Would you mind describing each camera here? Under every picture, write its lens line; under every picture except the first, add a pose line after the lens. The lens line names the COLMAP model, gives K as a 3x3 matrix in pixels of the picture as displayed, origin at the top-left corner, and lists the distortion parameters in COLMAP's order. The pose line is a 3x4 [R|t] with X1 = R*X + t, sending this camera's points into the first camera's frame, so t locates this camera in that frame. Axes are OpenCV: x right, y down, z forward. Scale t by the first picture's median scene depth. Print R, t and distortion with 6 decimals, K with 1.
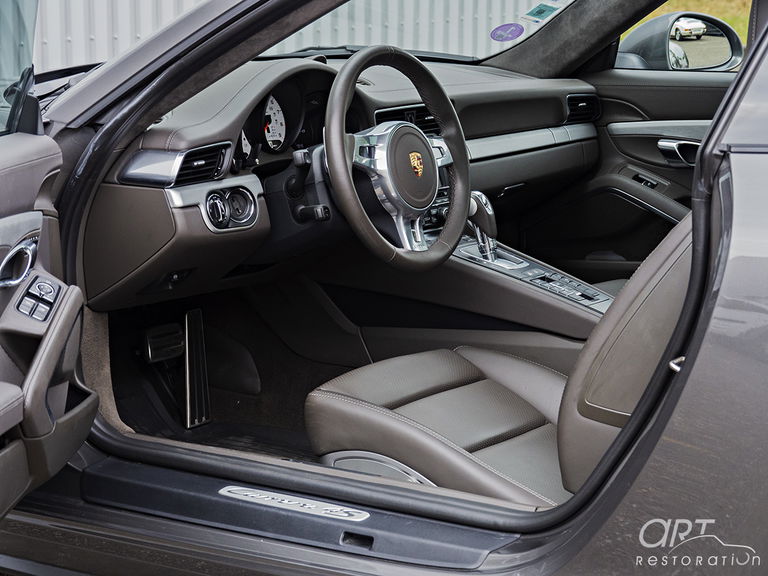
lens RADIAL K [[2148.0, 0, 384.0], [0, 2148.0, 288.0], [0, 0, 1]] dist [-0.036615, -0.270956]
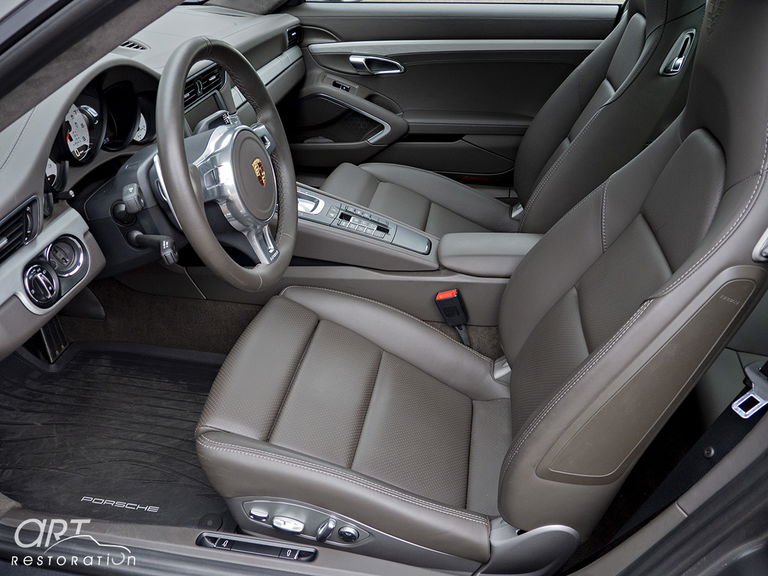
lens RADIAL K [[651.2, 0, 384.0], [0, 651.2, 288.0], [0, 0, 1]] dist [-0.040825, -0.009142]
pose [[0.909850, -0.222502, 0.350237, -0.038088], [0.076419, 0.919488, 0.385619, -0.098570], [-0.407839, -0.324091, 0.853600, 0.620233]]
